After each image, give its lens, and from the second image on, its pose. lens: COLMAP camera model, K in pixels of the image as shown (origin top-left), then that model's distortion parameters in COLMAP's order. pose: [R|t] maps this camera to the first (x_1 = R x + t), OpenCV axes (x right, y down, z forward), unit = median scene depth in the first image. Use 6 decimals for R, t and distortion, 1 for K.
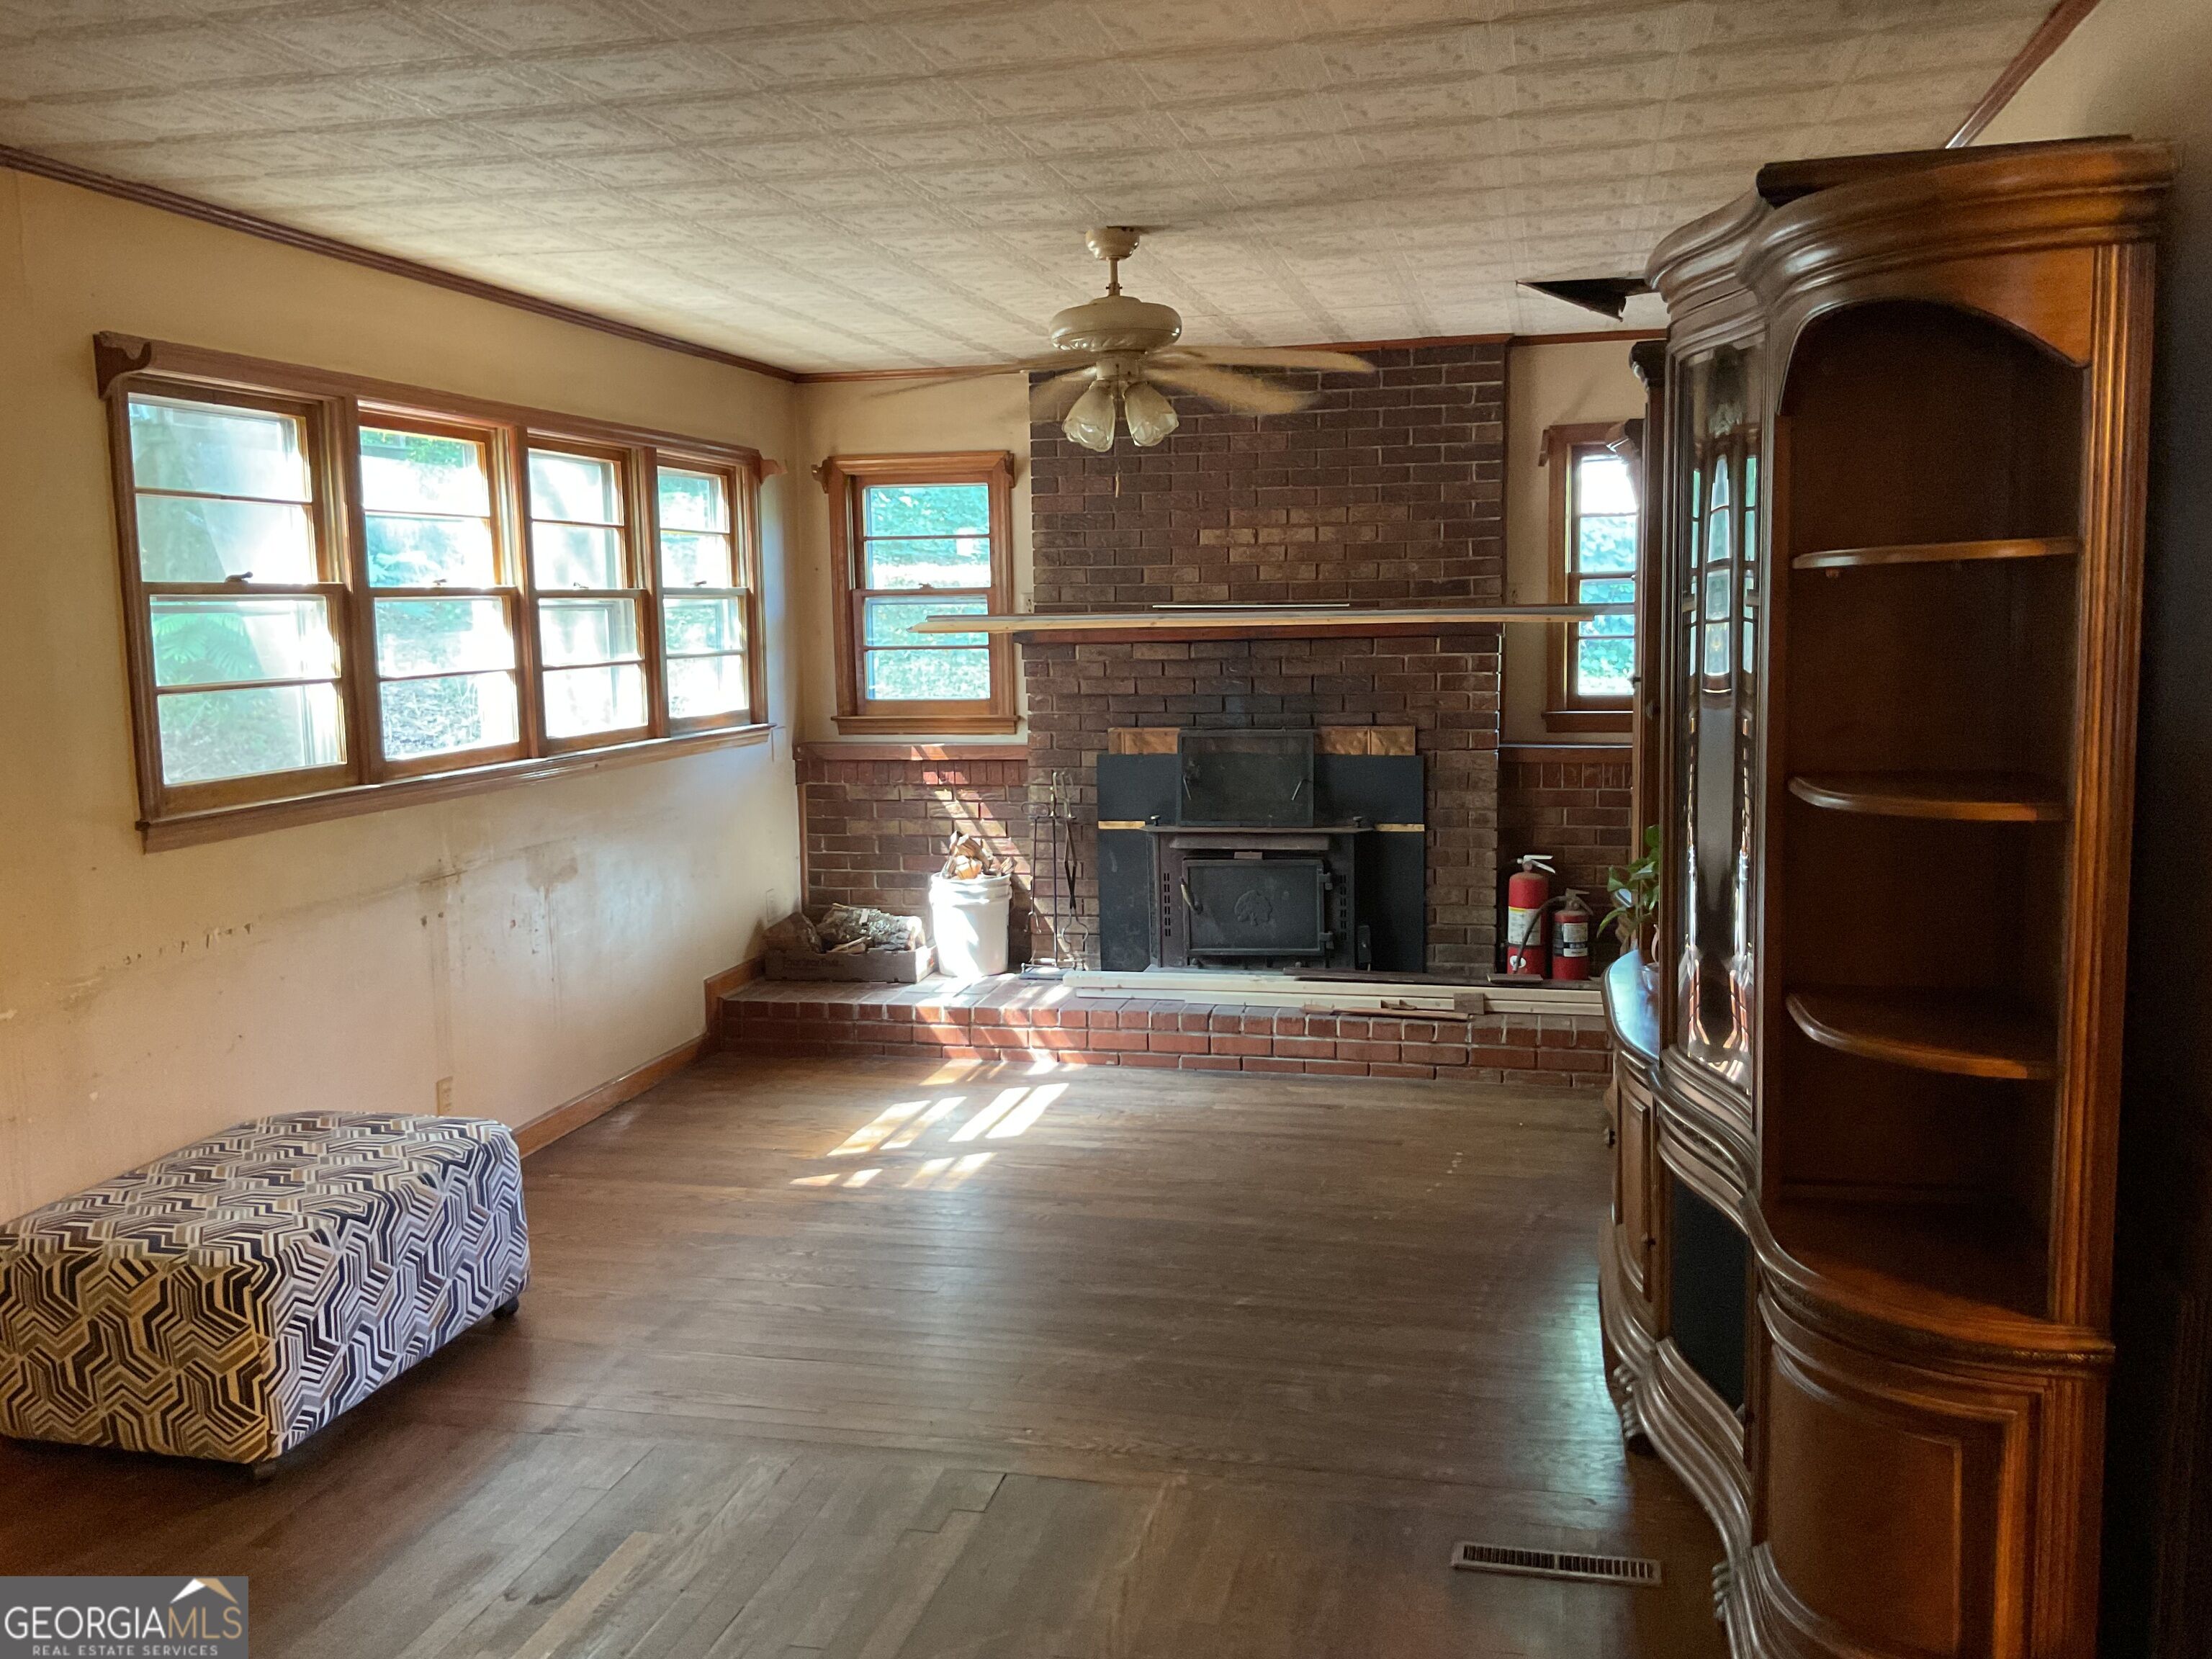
lens RADIAL K [[1823.5, 0, 1106.0], [0, 1823.5, 829.5], [0, 0, 1]] dist [0.137458, -0.225706]
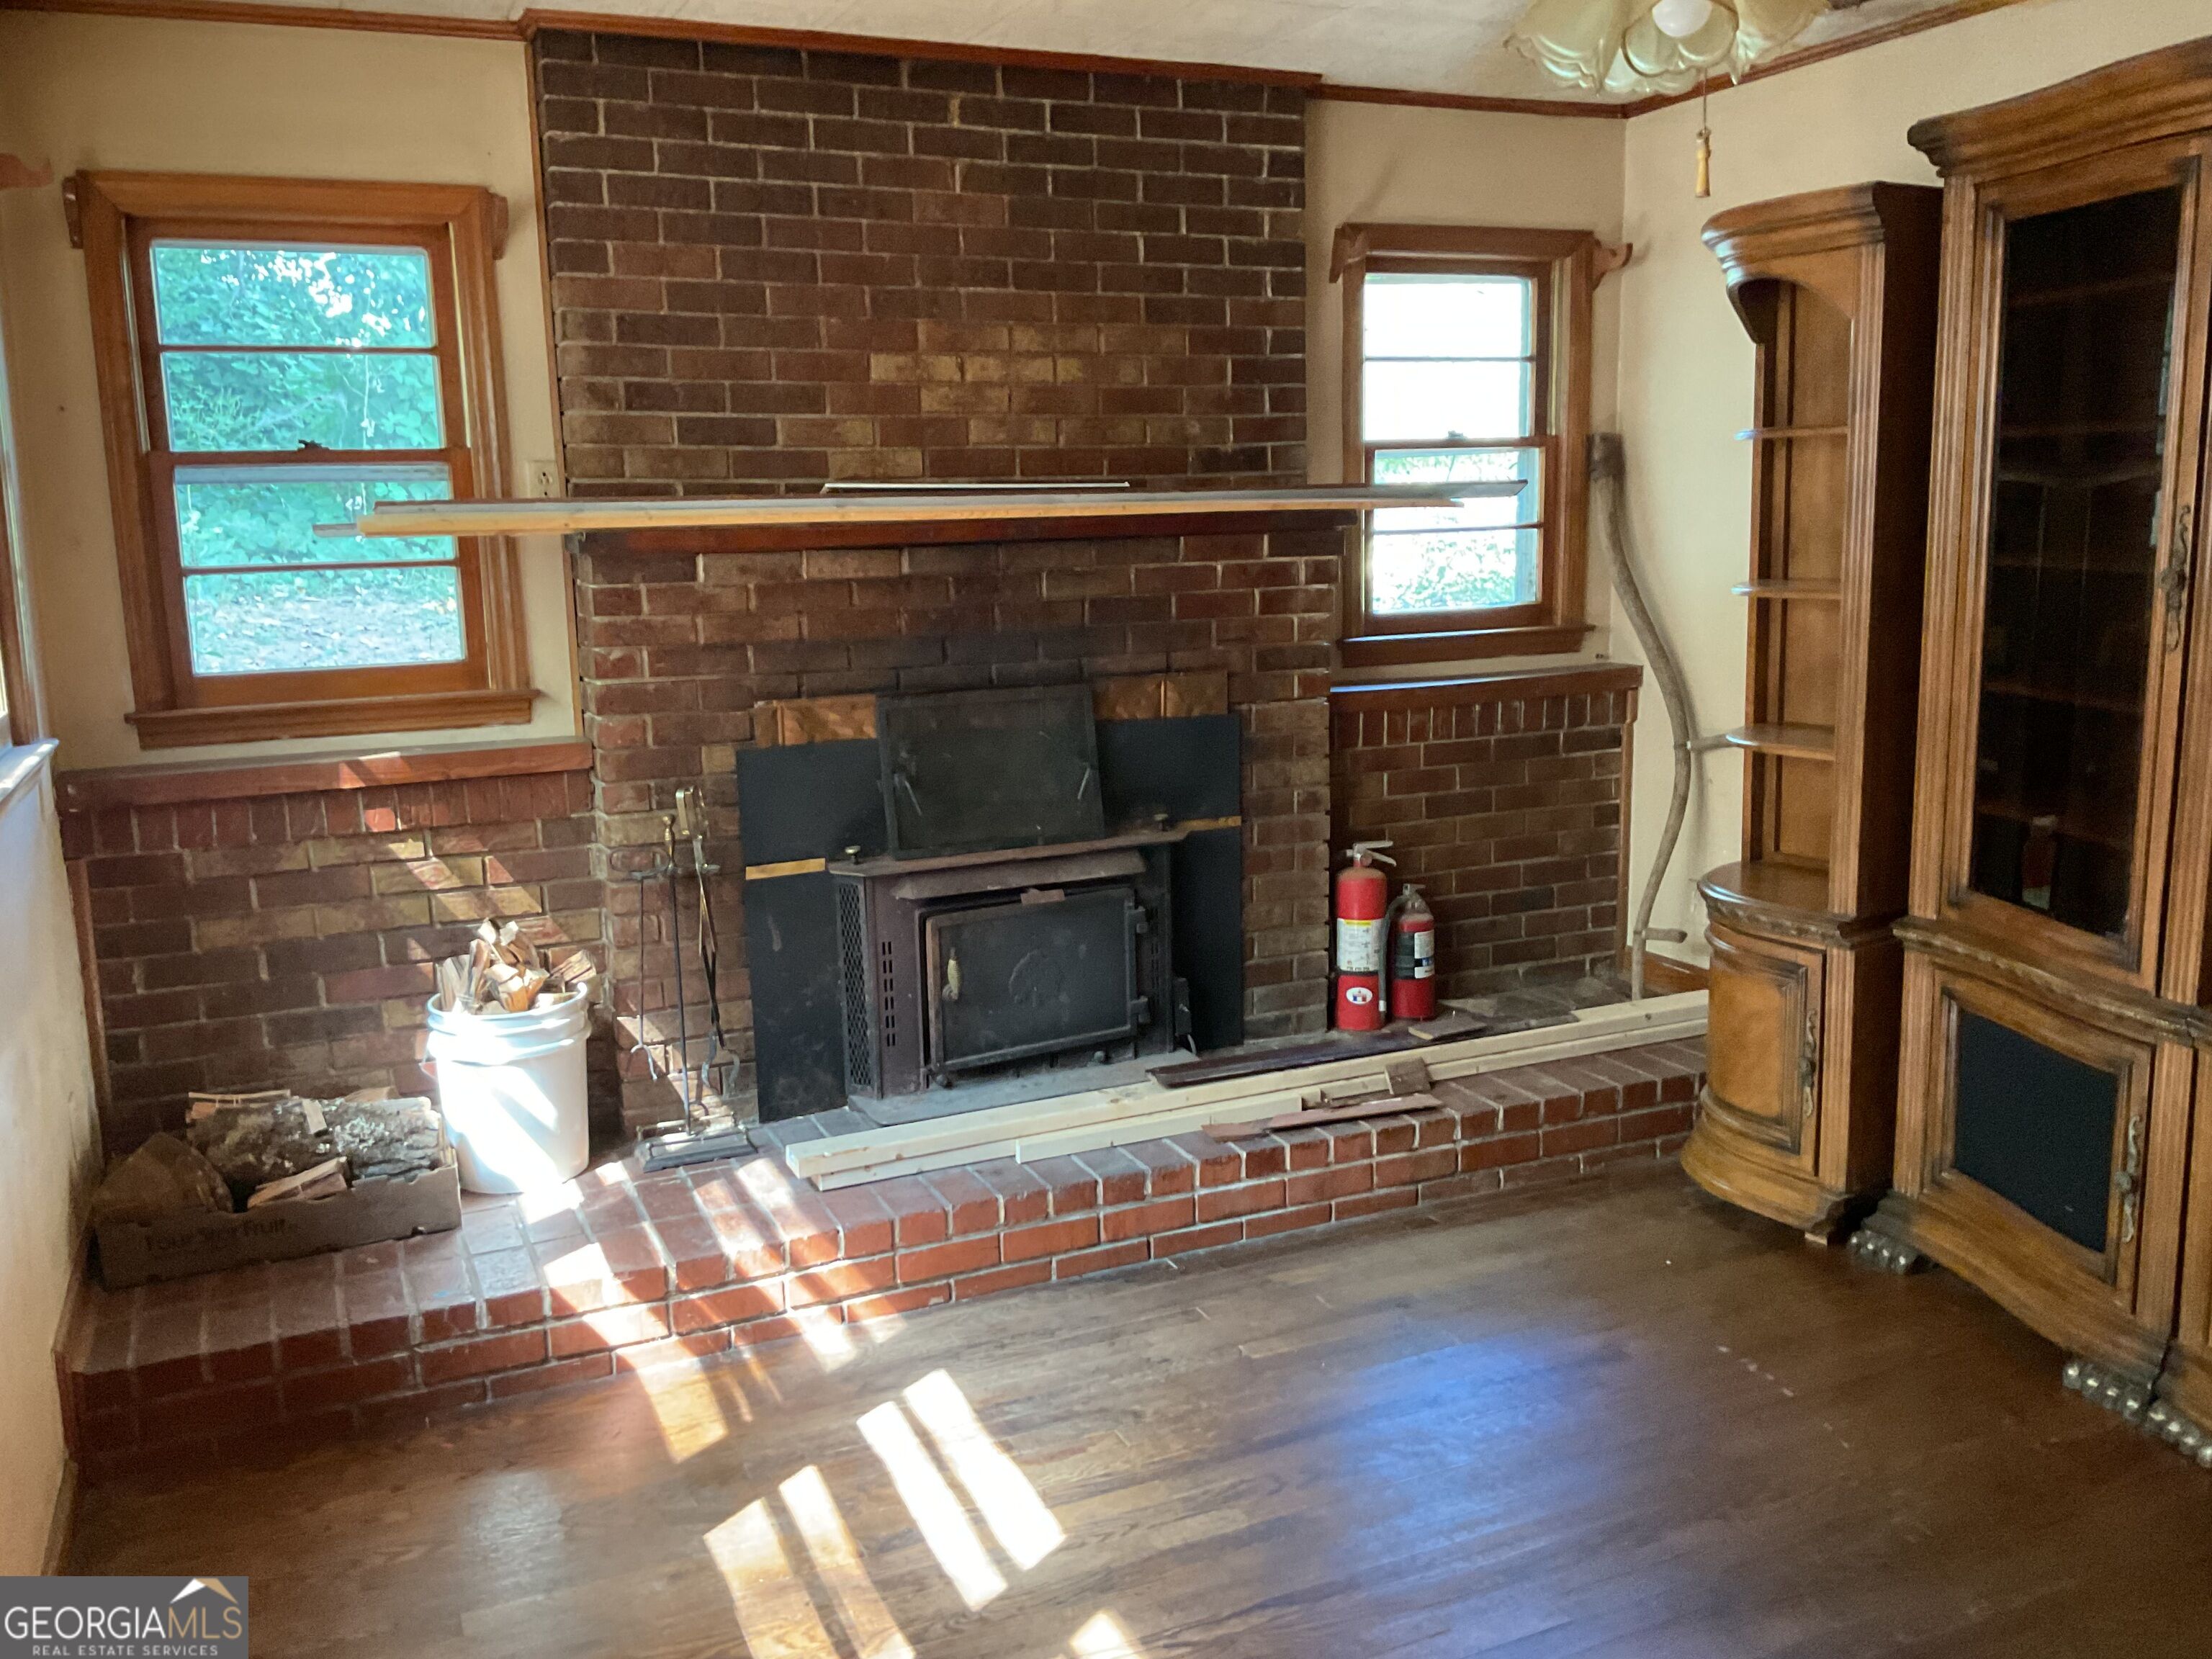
lens RADIAL K [[1823.5, 0, 1106.0], [0, 1823.5, 829.5], [0, 0, 1]] dist [0.137458, -0.225706]
pose [[0.794791, -0.109835, 0.596861, -0.261671], [0.082221, 0.993907, 0.073413, -0.050113], [-0.601287, -0.009274, 0.798979, 0.487983]]
